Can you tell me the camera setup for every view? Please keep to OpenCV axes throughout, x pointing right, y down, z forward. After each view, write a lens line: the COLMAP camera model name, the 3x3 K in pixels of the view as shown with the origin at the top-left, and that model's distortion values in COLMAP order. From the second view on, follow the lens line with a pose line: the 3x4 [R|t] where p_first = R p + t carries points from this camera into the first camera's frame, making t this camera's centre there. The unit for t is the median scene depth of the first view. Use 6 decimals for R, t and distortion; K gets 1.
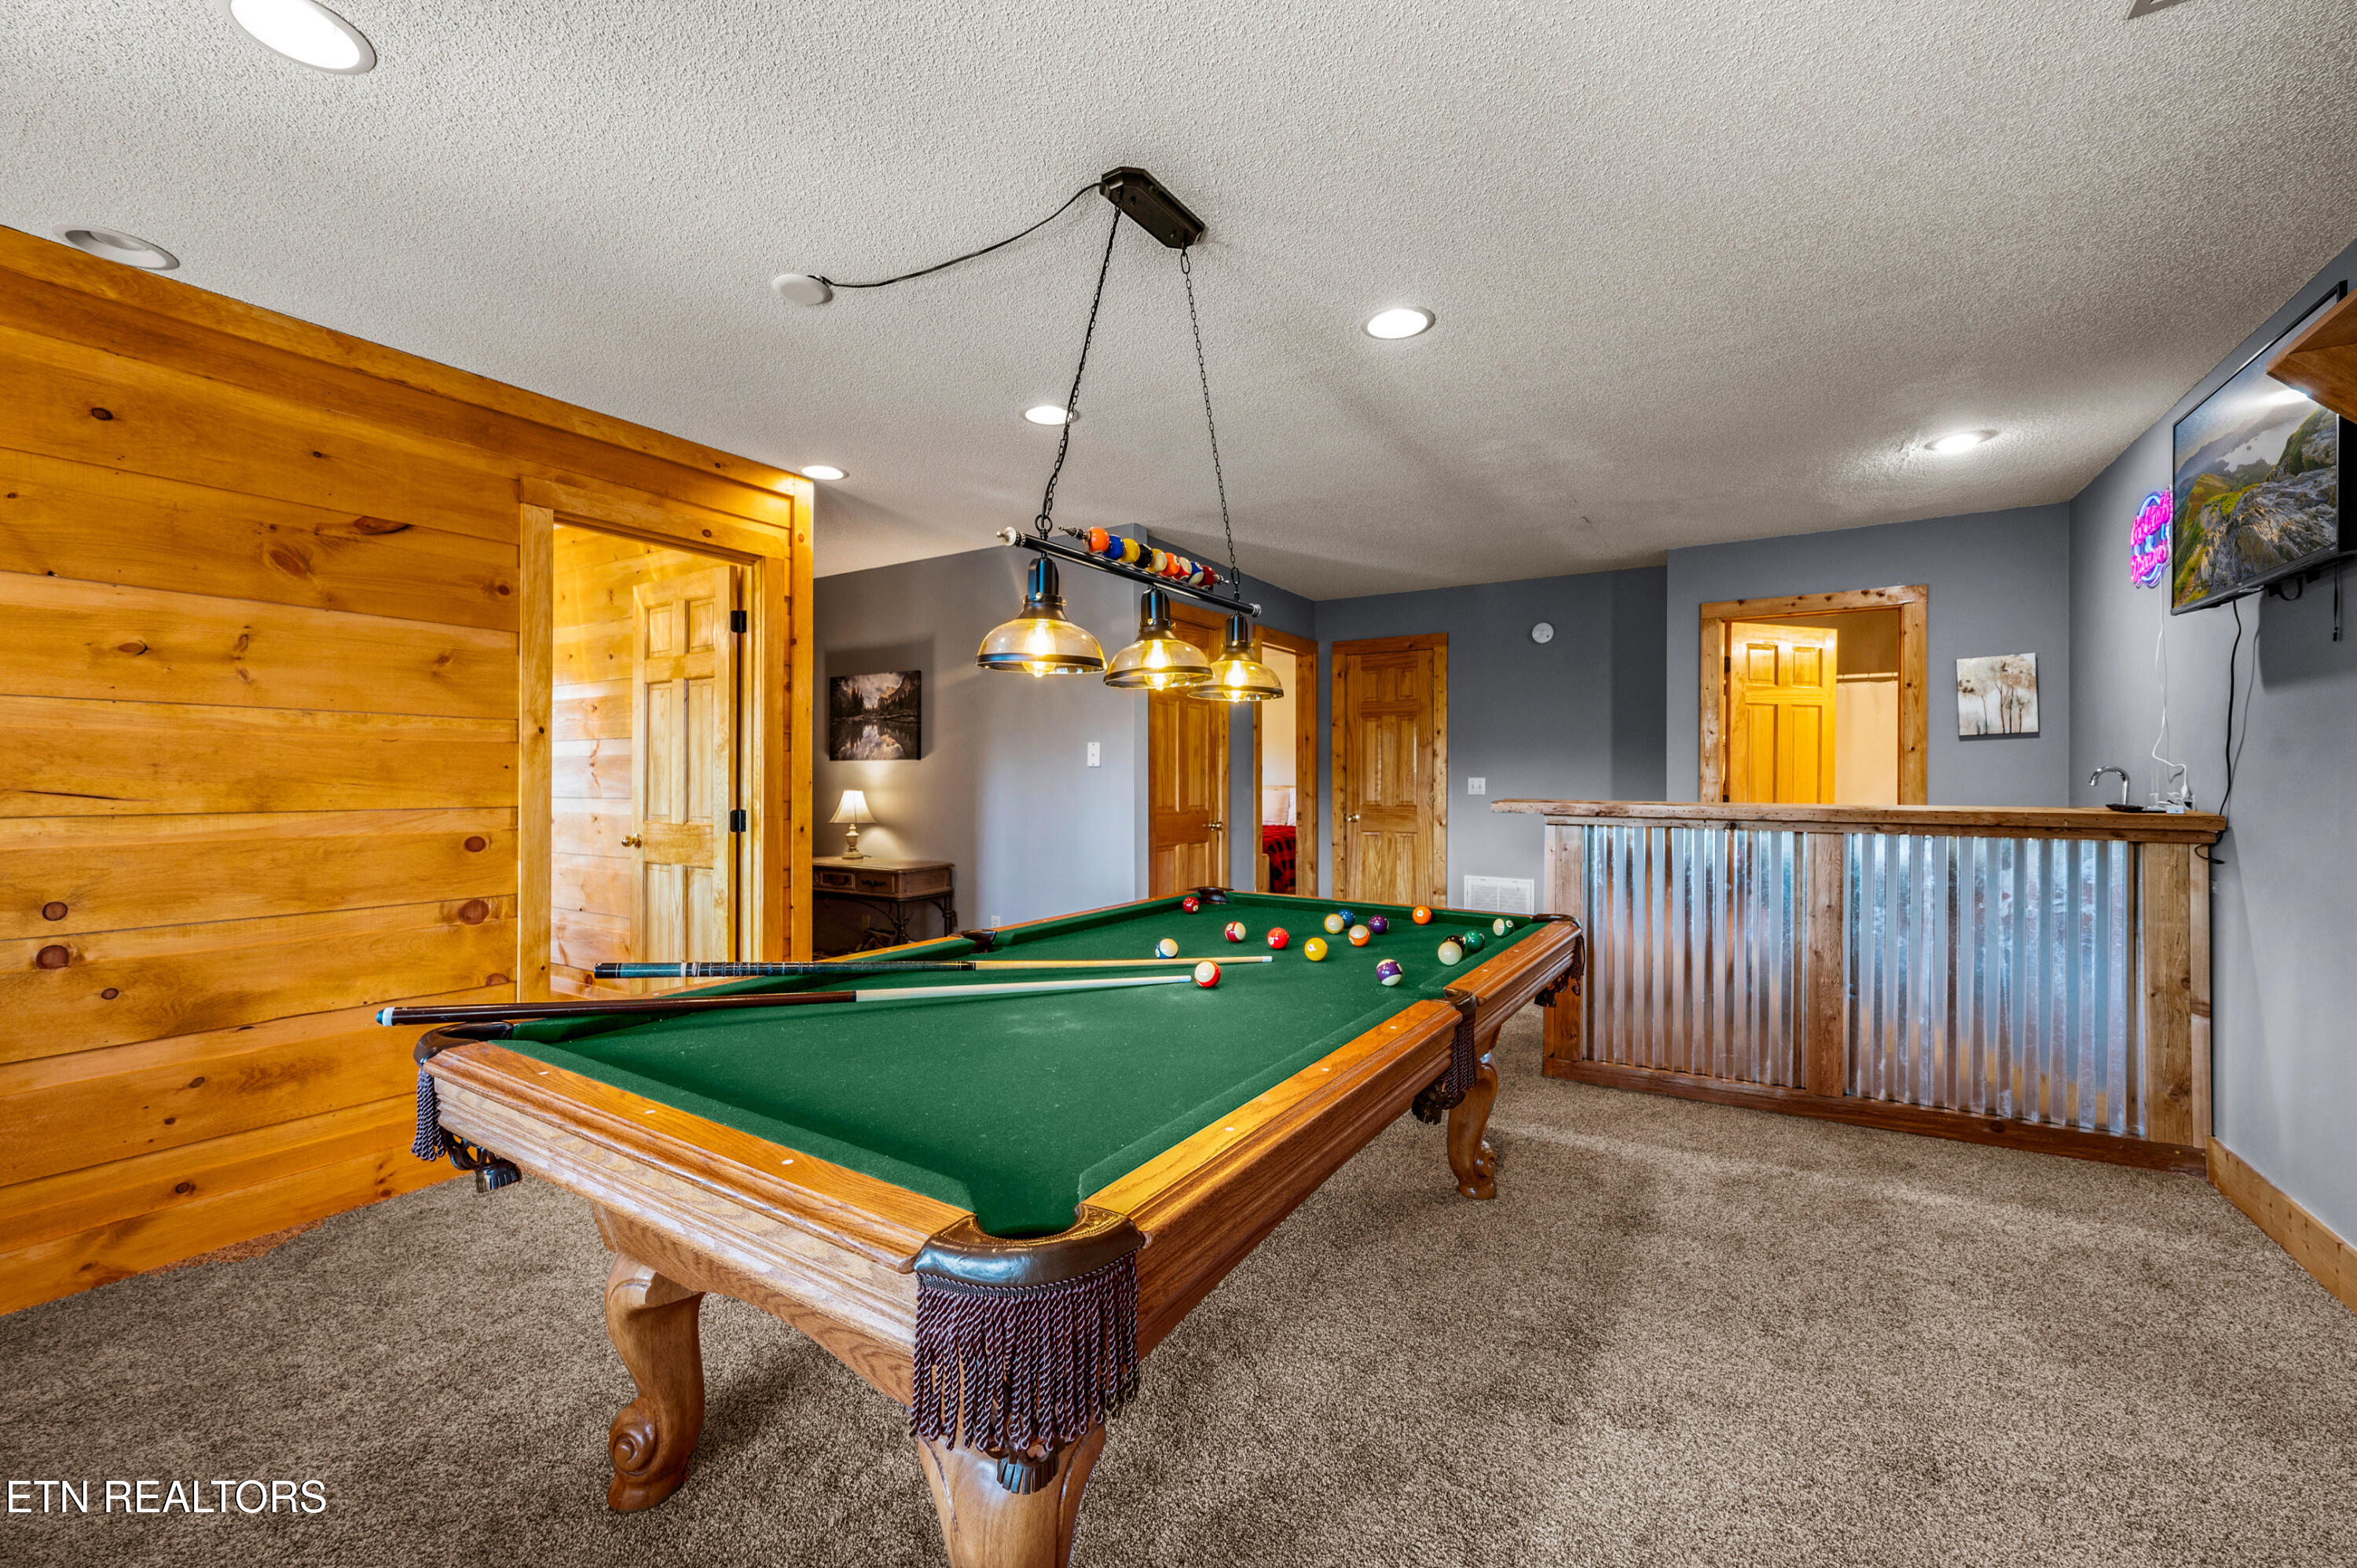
lens RADIAL K [[942.4, 0, 1157.8], [0, 942.4, 779.0], [0, 0, 1]] dist [0.001143, -0.000546]
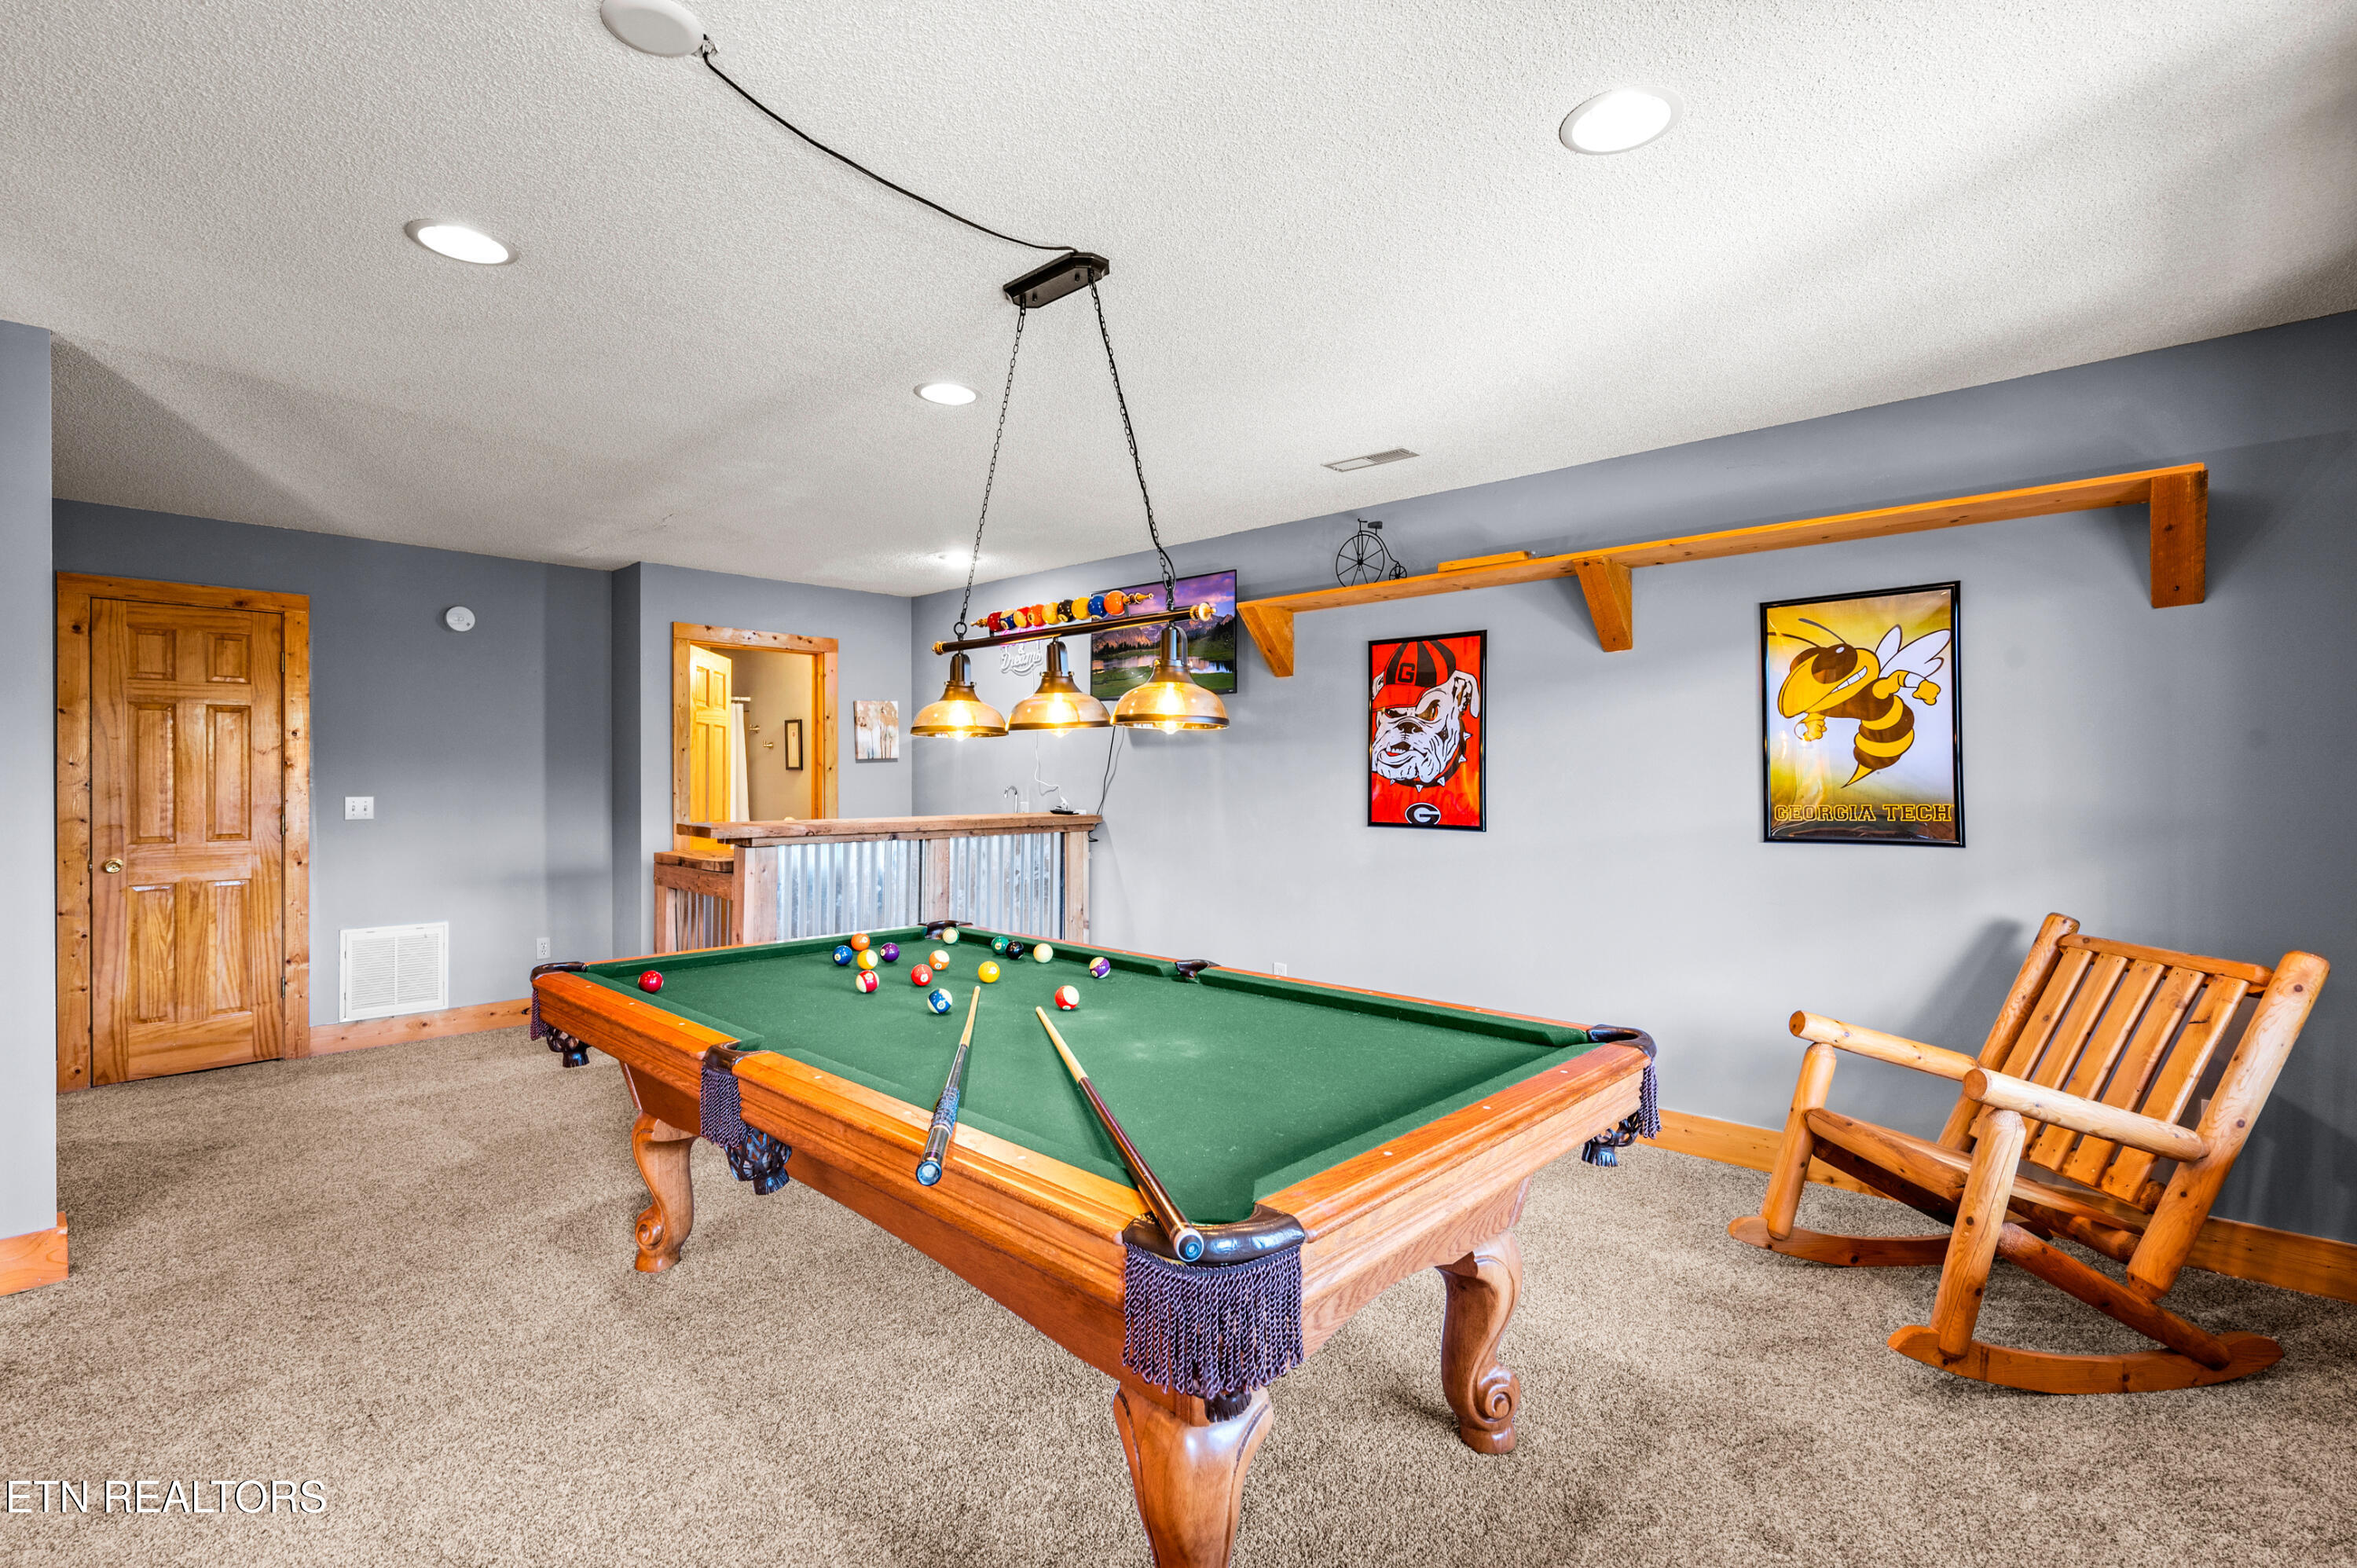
lens RADIAL K [[1071.6, 0, 1157.2], [0, 1071.6, 775.8], [0, 0, 1]] dist [0.004708, 0.000266]
pose [[0.189601, -0.005536, 0.981846, -0.801860], [0.002244, 0.999984, 0.005205, -0.043189], [-0.981859, 0.001216, 0.189610, 0.451466]]
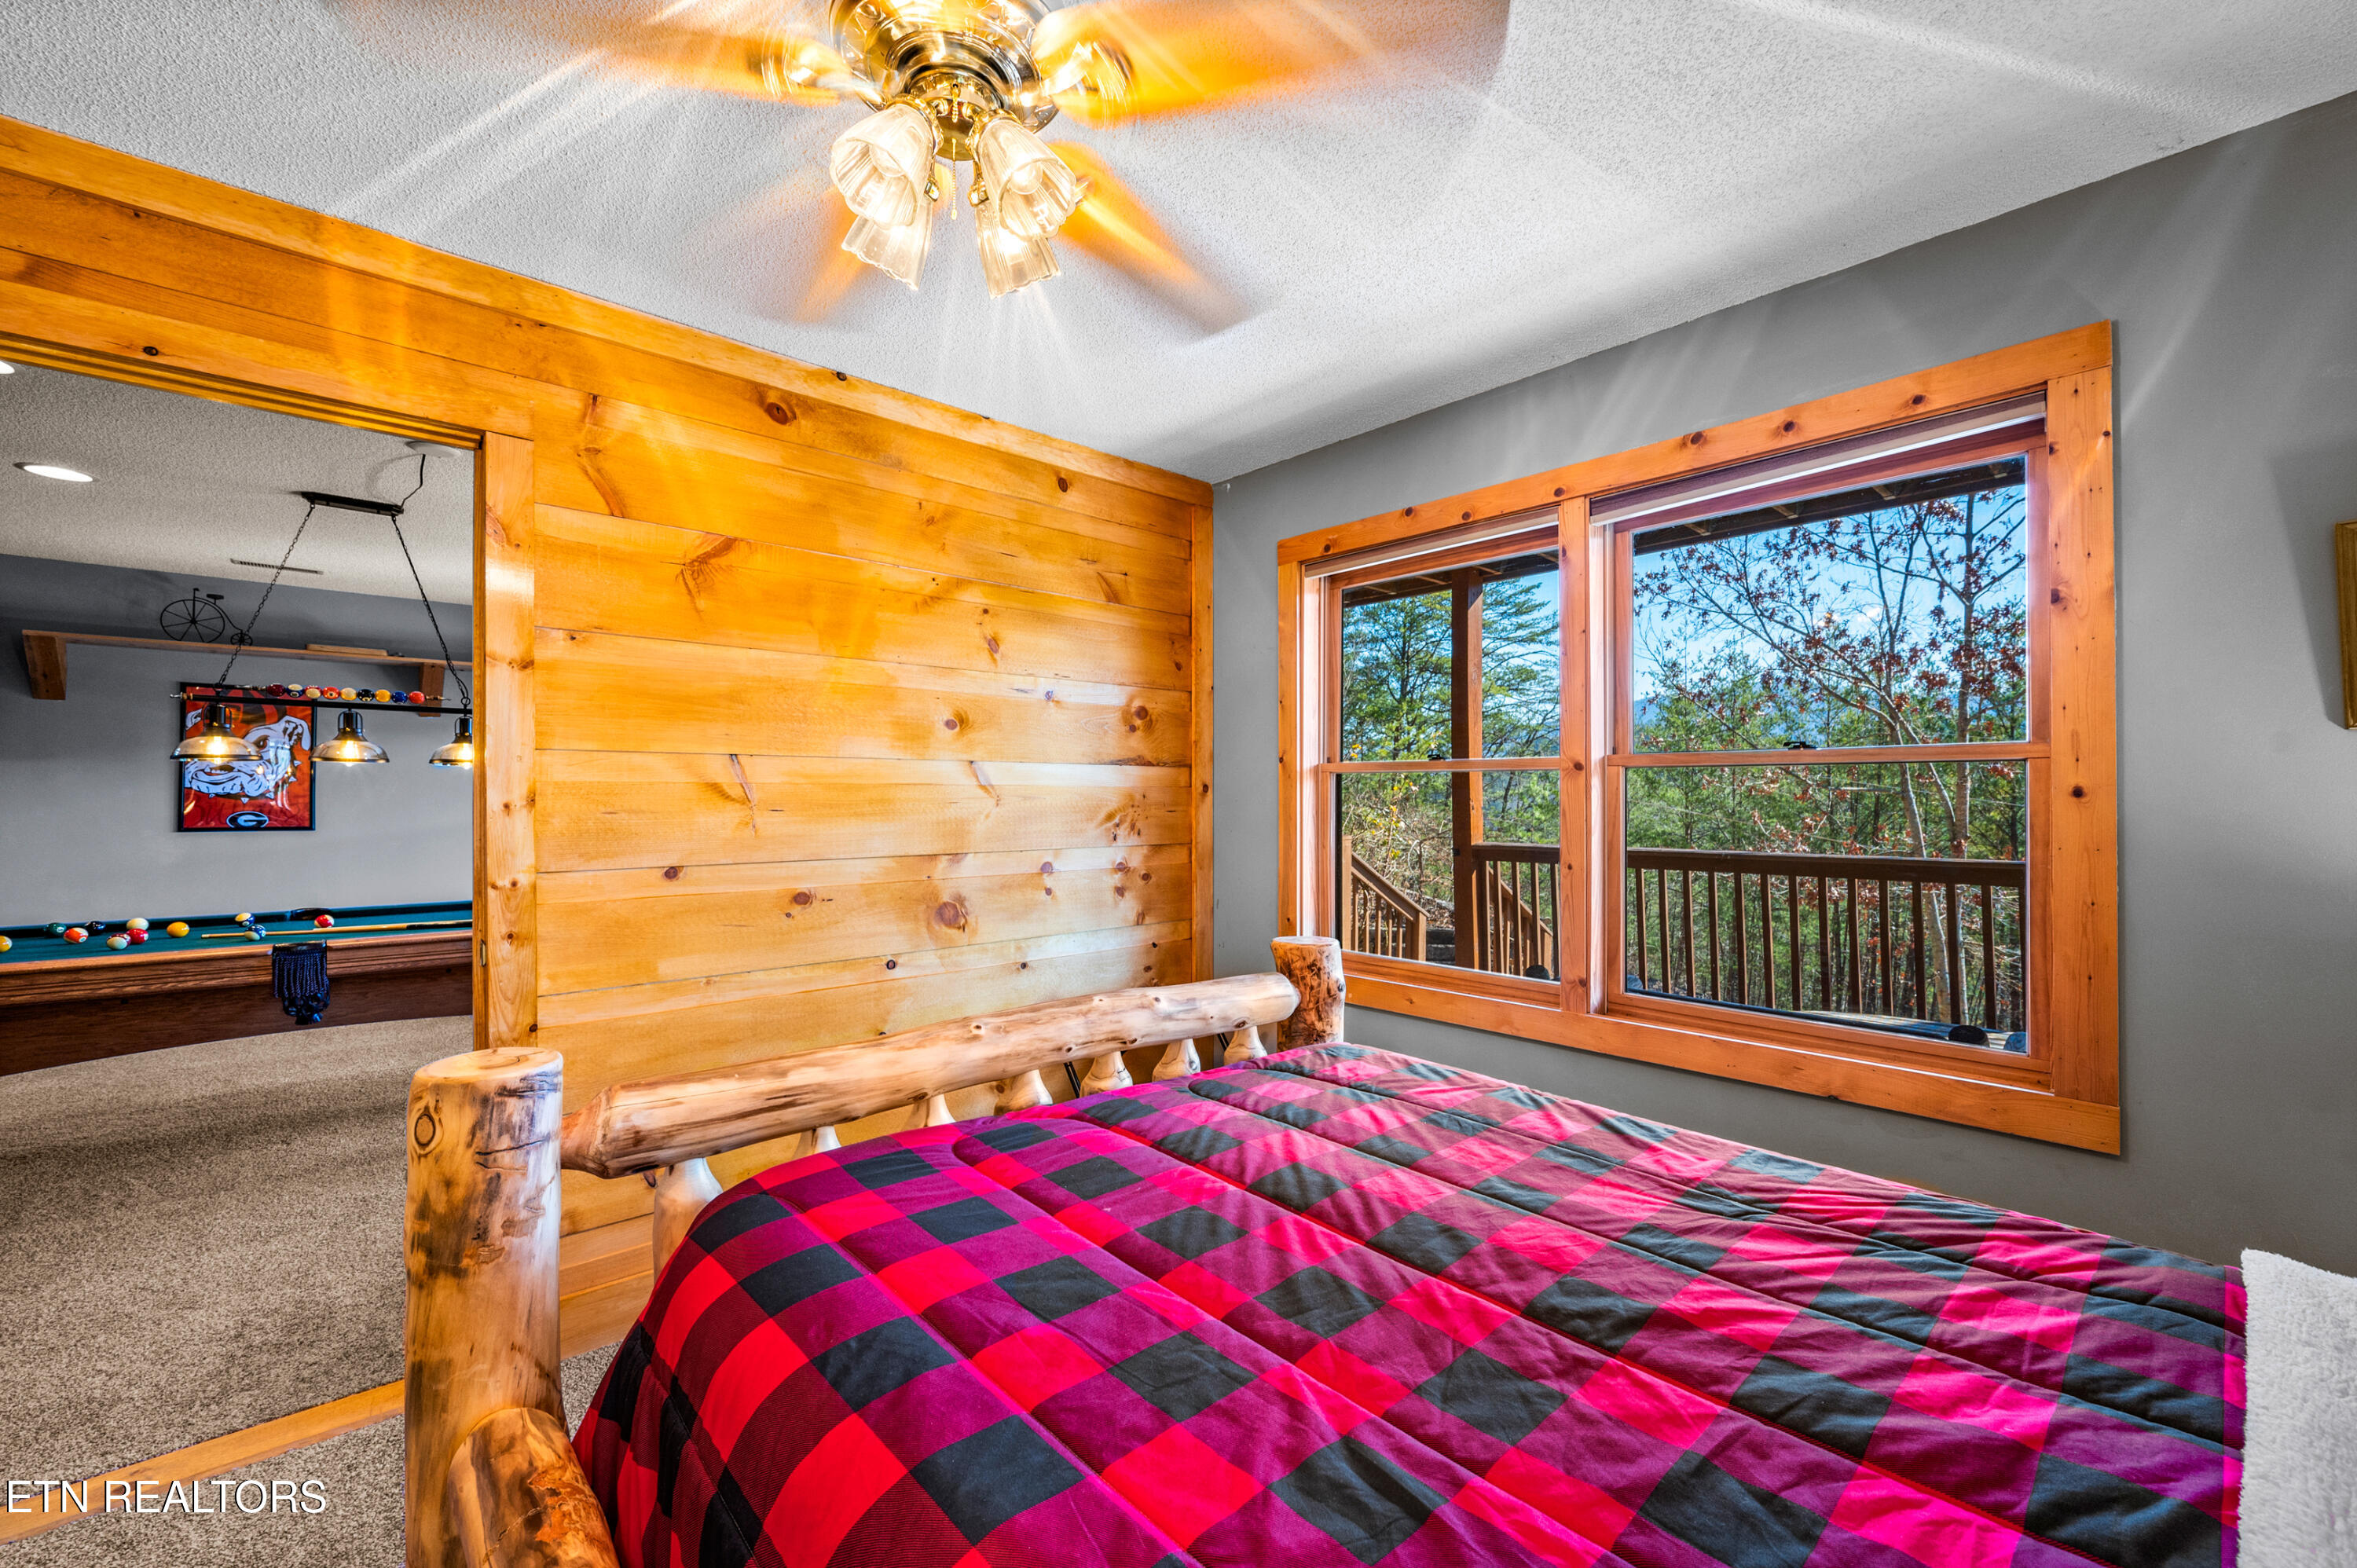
lens RADIAL K [[942.4, 0, 1173.7], [0, 942.4, 778.2], [0, 0, 1]] dist [0.001143, -0.000546]
pose [[-0.966597, 0.000594, 0.256300, -2.212195], [-0.002948, 0.999905, -0.013434, -0.035951], [-0.256284, -0.013741, -0.966504, 3.331243]]
